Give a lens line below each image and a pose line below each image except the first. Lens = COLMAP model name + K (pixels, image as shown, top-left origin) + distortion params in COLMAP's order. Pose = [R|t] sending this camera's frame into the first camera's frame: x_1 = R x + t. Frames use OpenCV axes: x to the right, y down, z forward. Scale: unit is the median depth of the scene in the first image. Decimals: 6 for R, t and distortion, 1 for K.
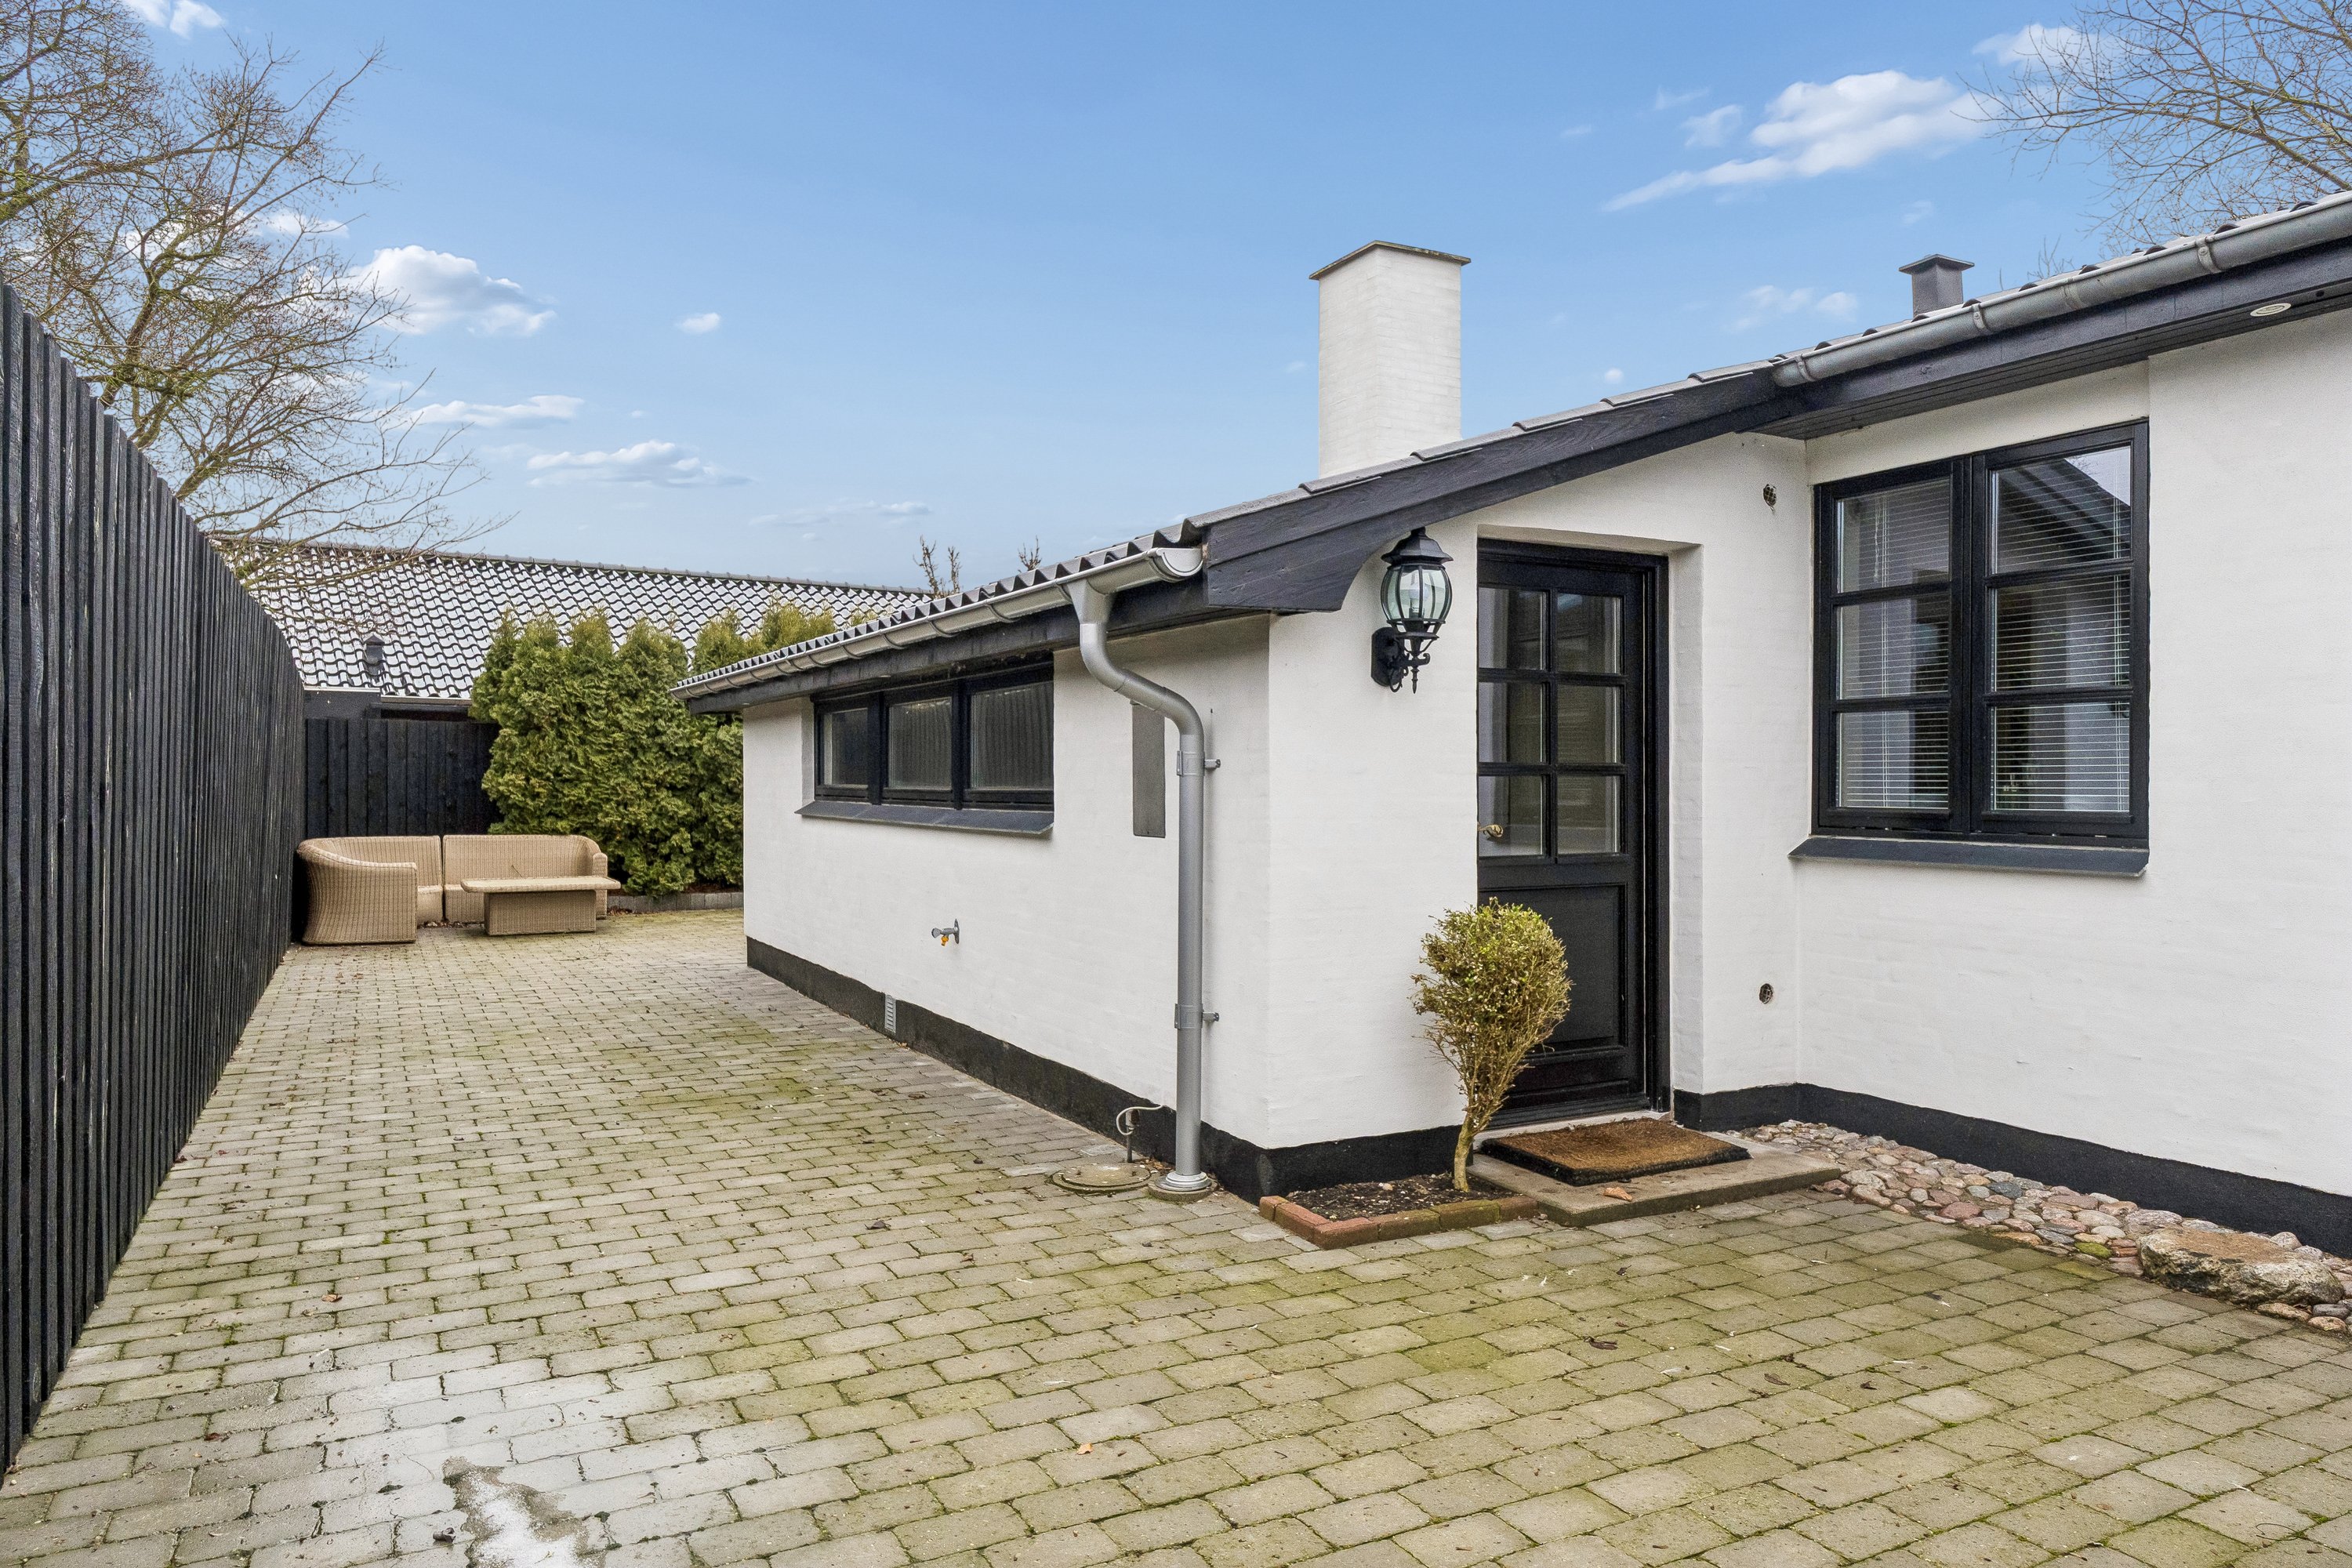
lens RADIAL K [[1530.5, 0, 1181.7], [0, 1530.5, 784.7], [0, 0, 1]] dist [0.008630, 0.000360]
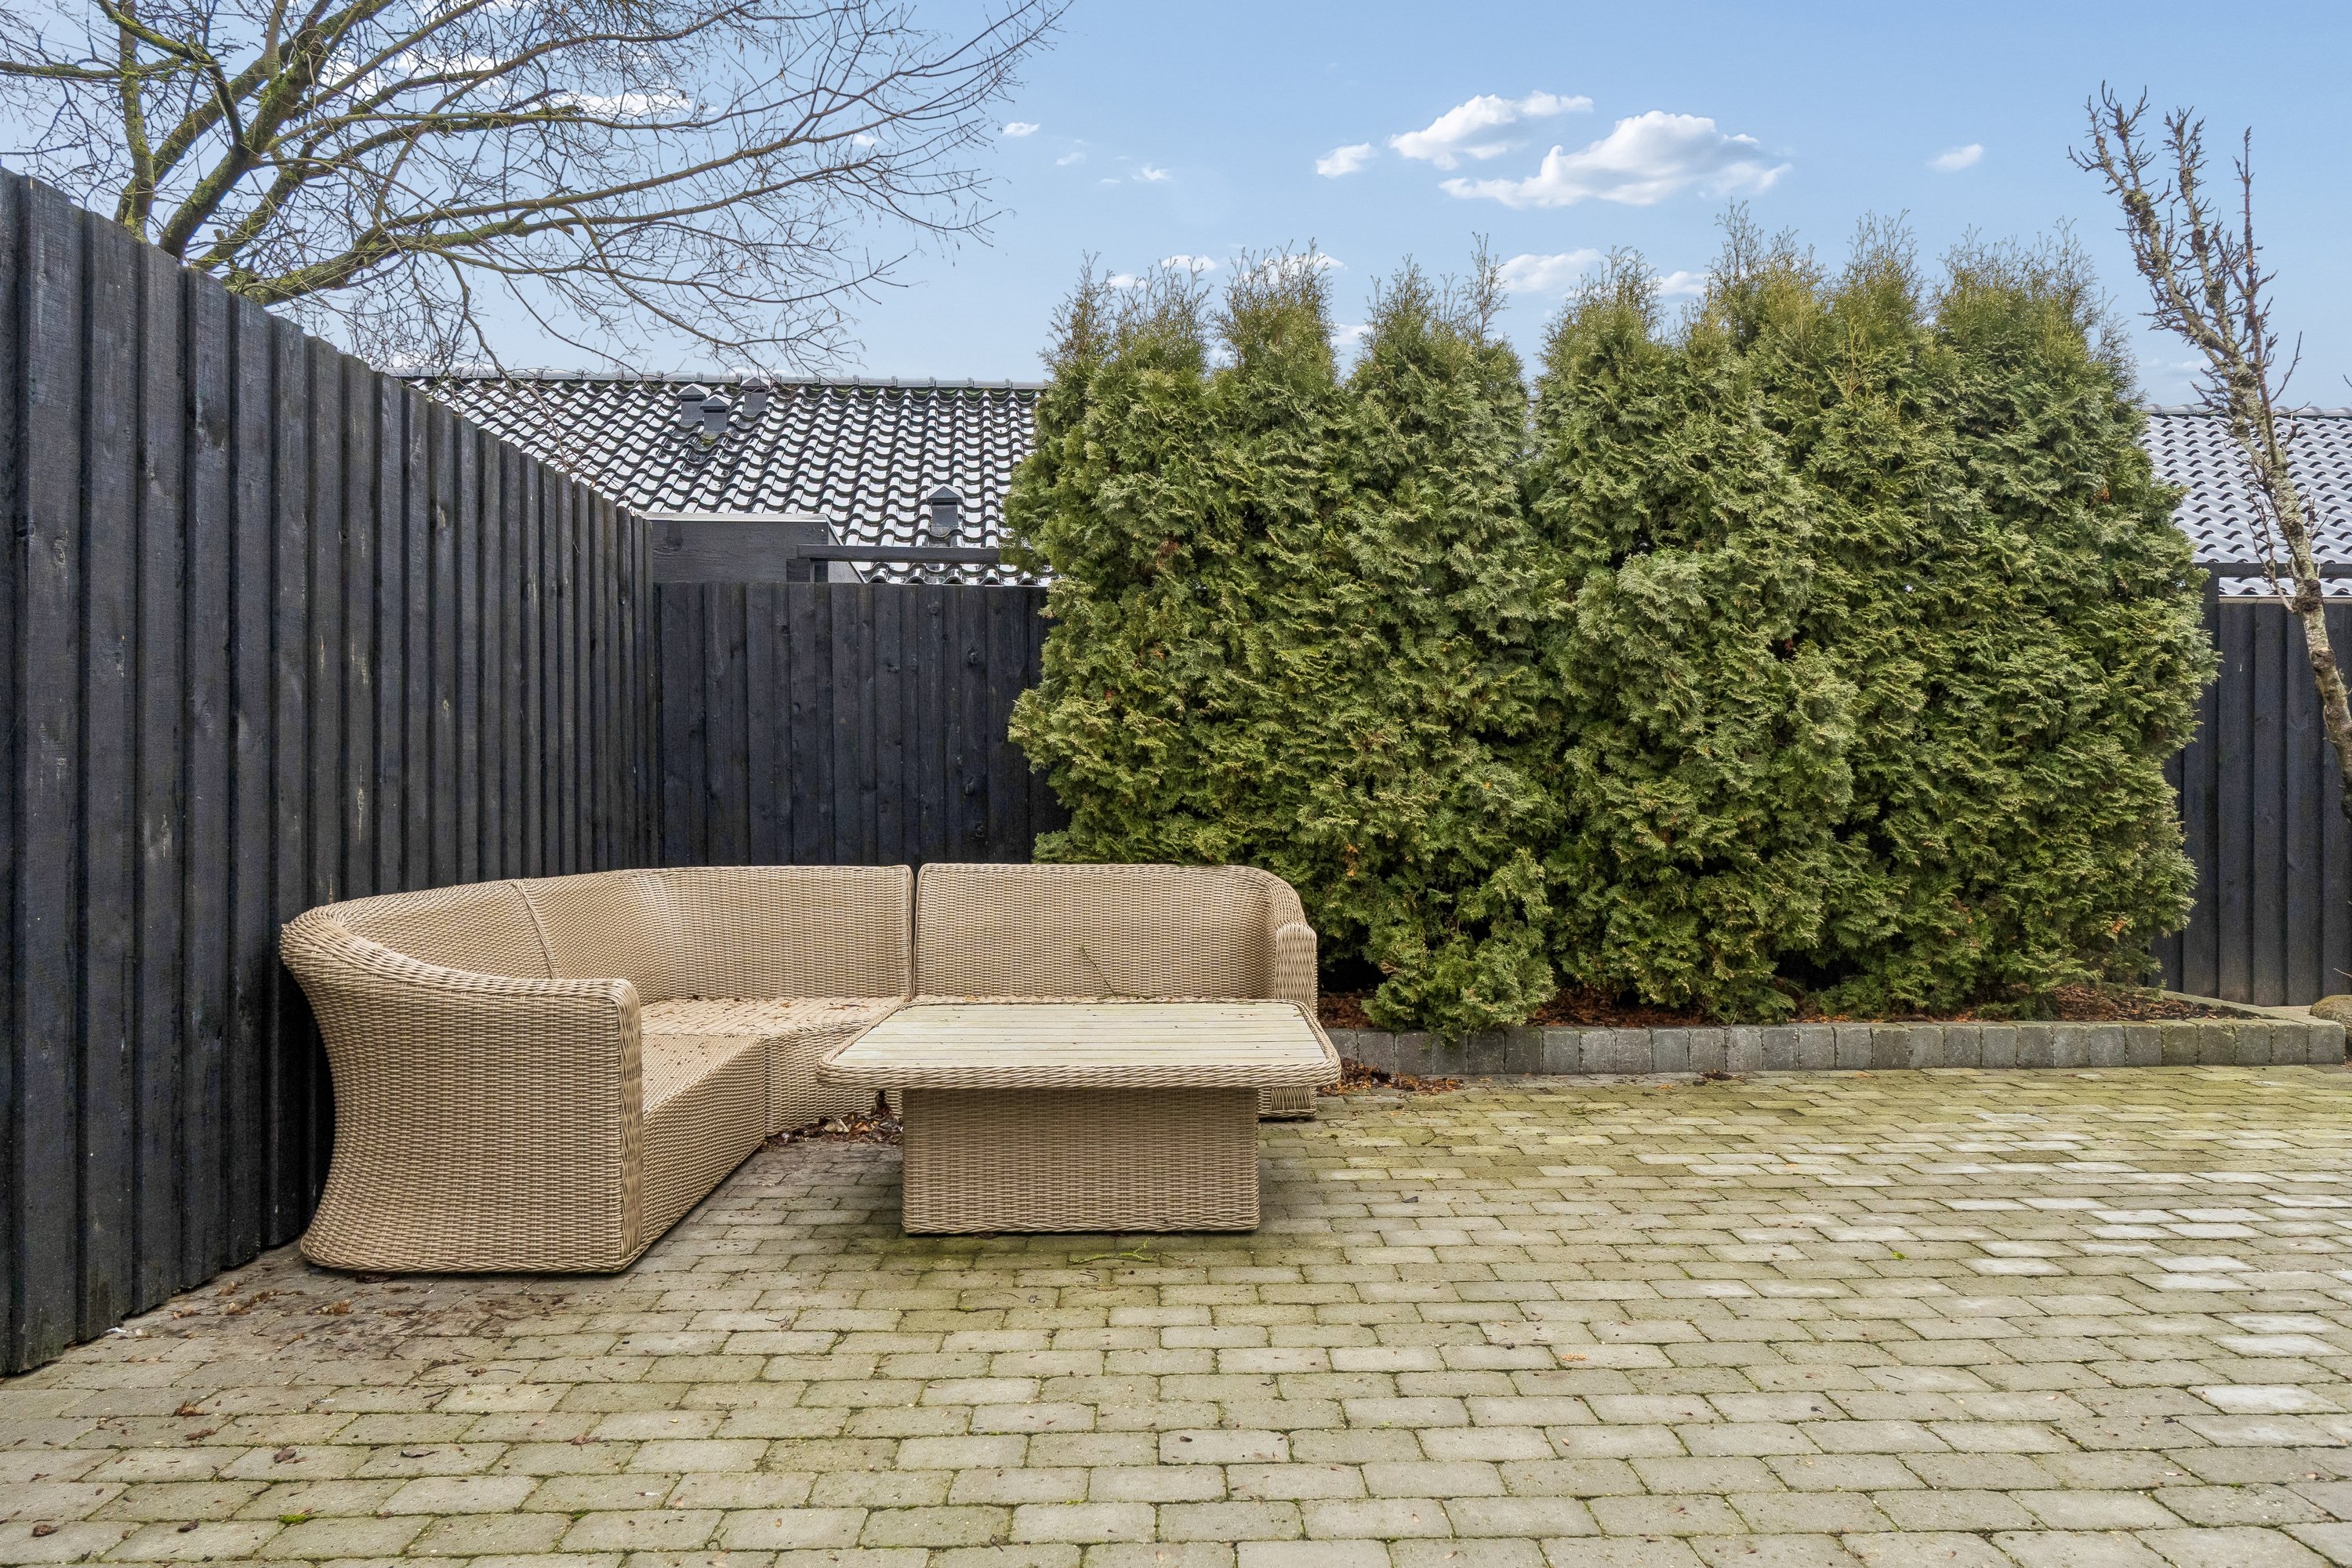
lens RADIAL K [[1759.3, 0, 1171.0], [0, 1759.3, 781.5], [0, 0, 1]] dist [0.043819, -0.000415]
pose [[0.895611, -0.005671, -0.444801, -0.220578], [0.008188, 0.999959, 0.003737, 0.010838], [0.444762, -0.006989, 0.895621, 0.608020]]
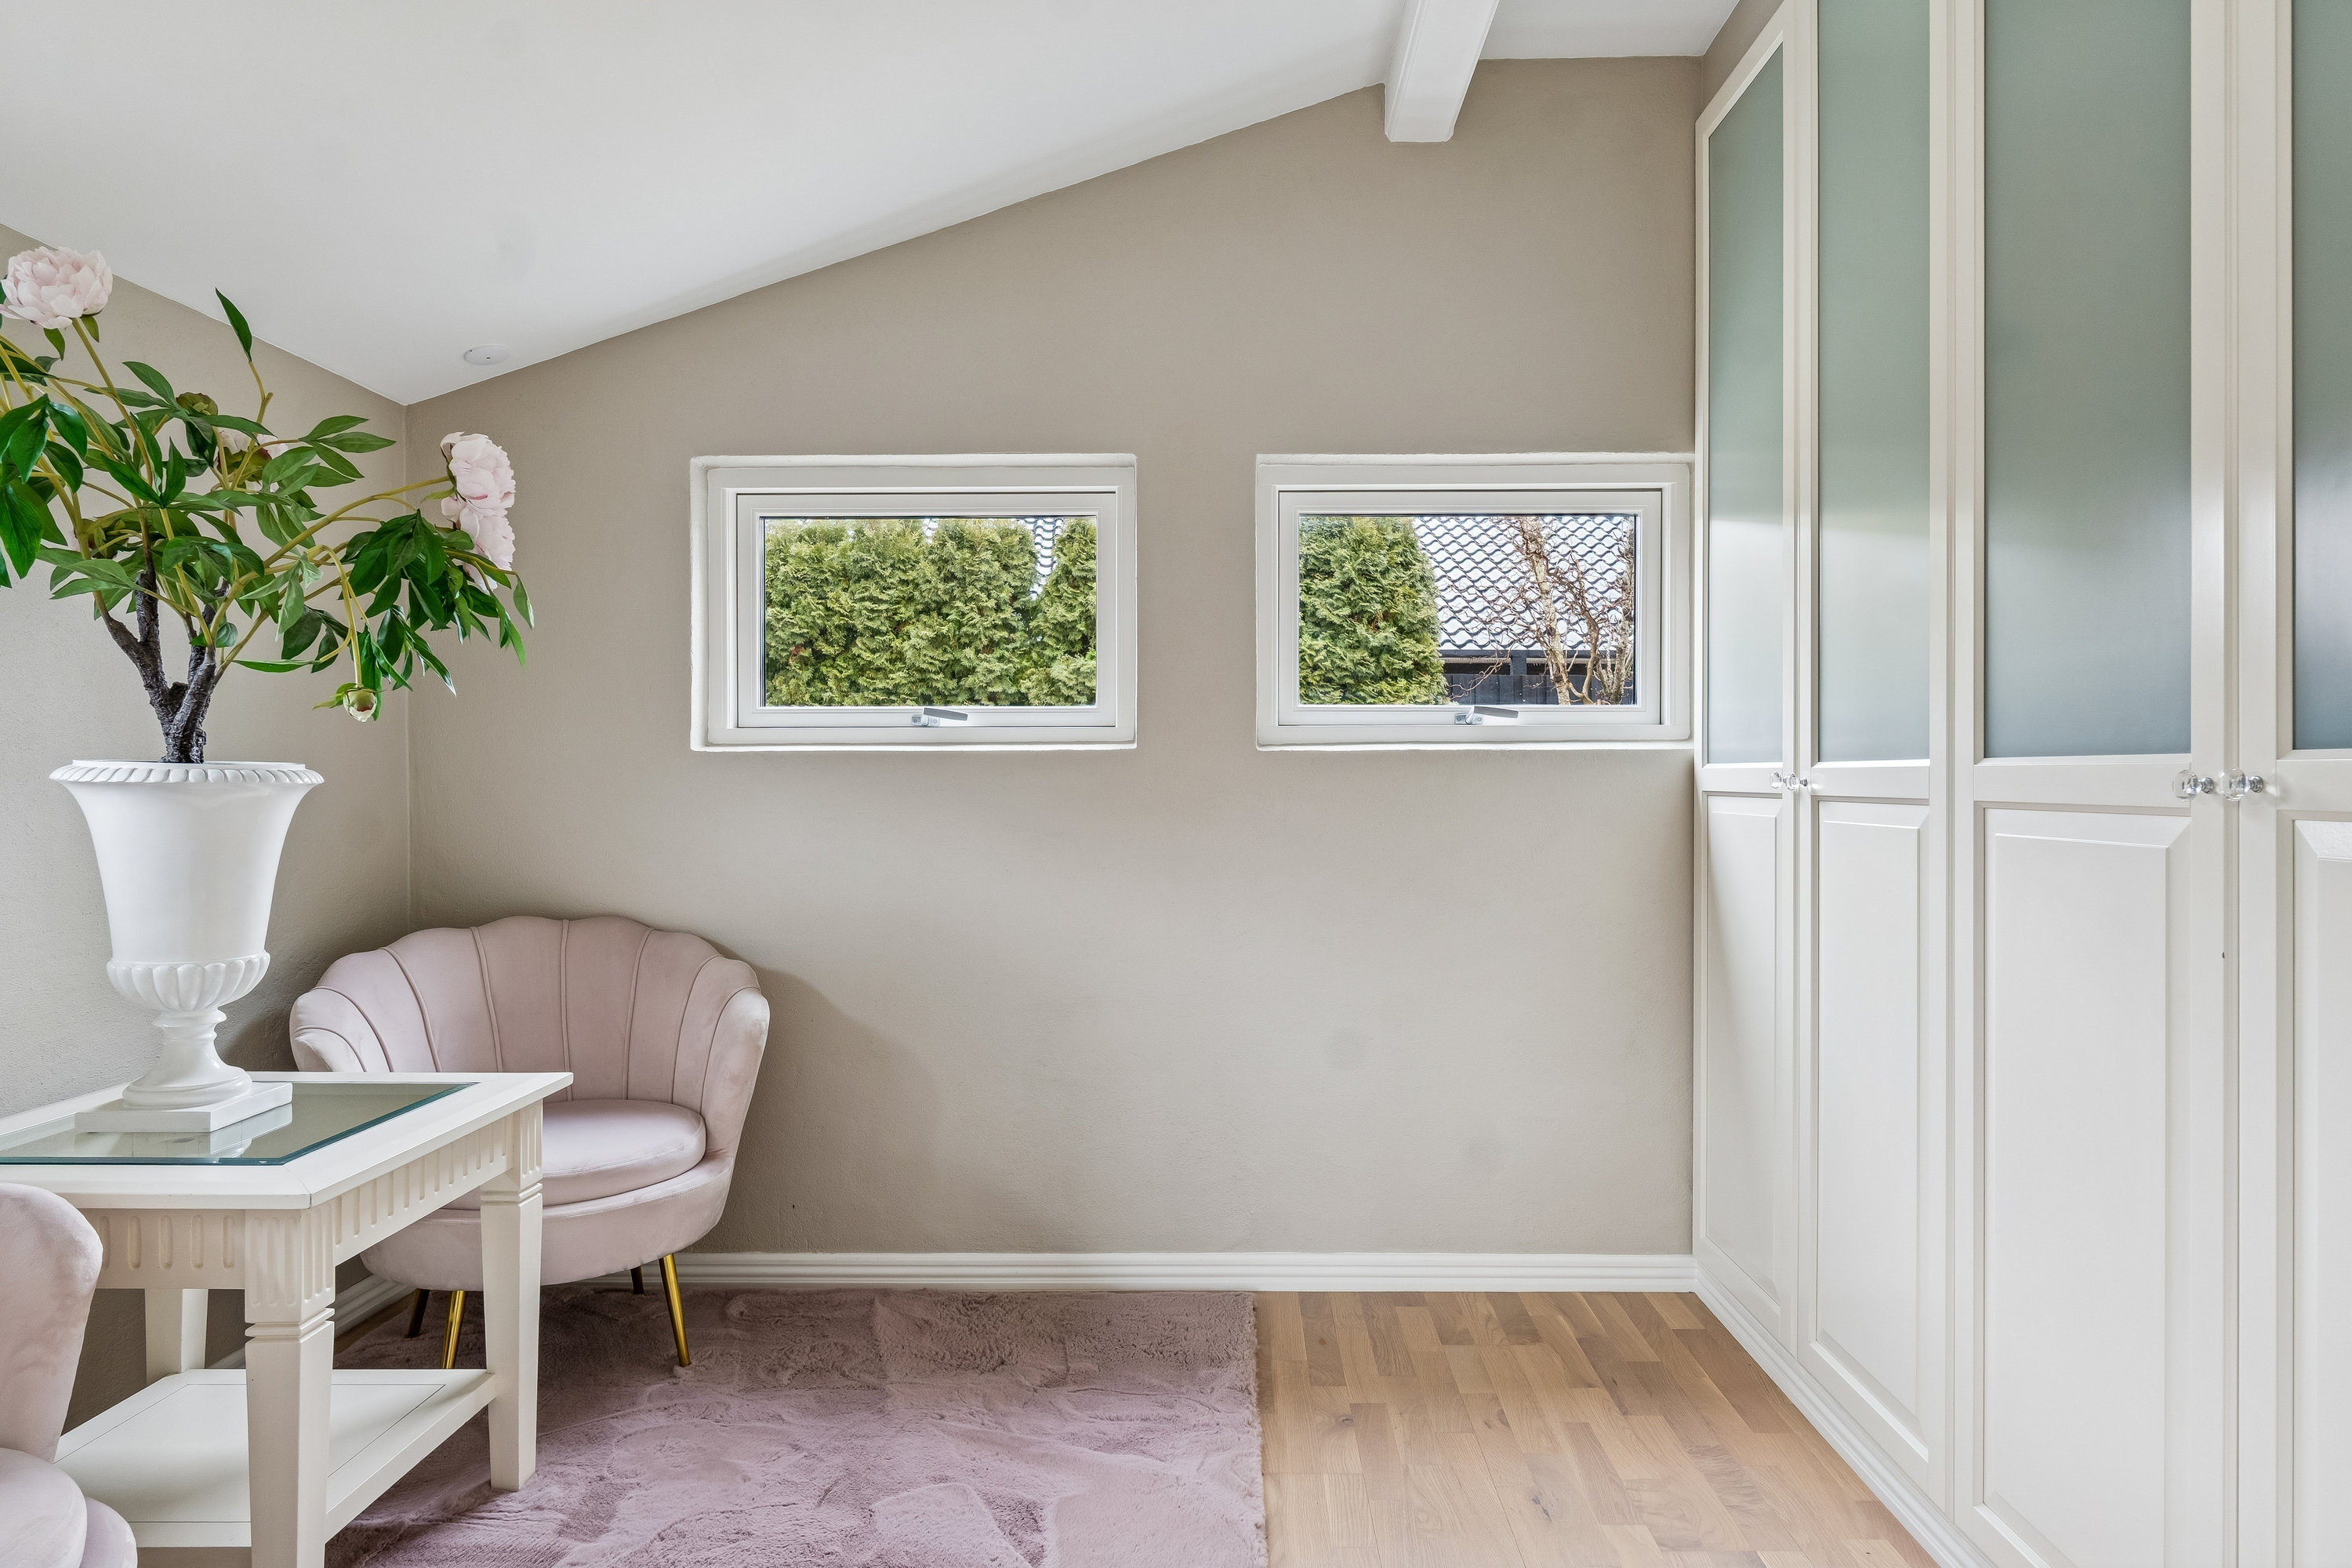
lens RADIAL K [[1494.1, 0, 1183.9], [0, 1494.1, 780.1], [0, 0, 1]] dist [0.003906, 0.000041]
pose [[0.881879, -0.000408, -0.471476, 0.017740], [0.004169, 0.999967, 0.006932, 0.006386], [0.471458, -0.008079, 0.881851, 0.518695]]
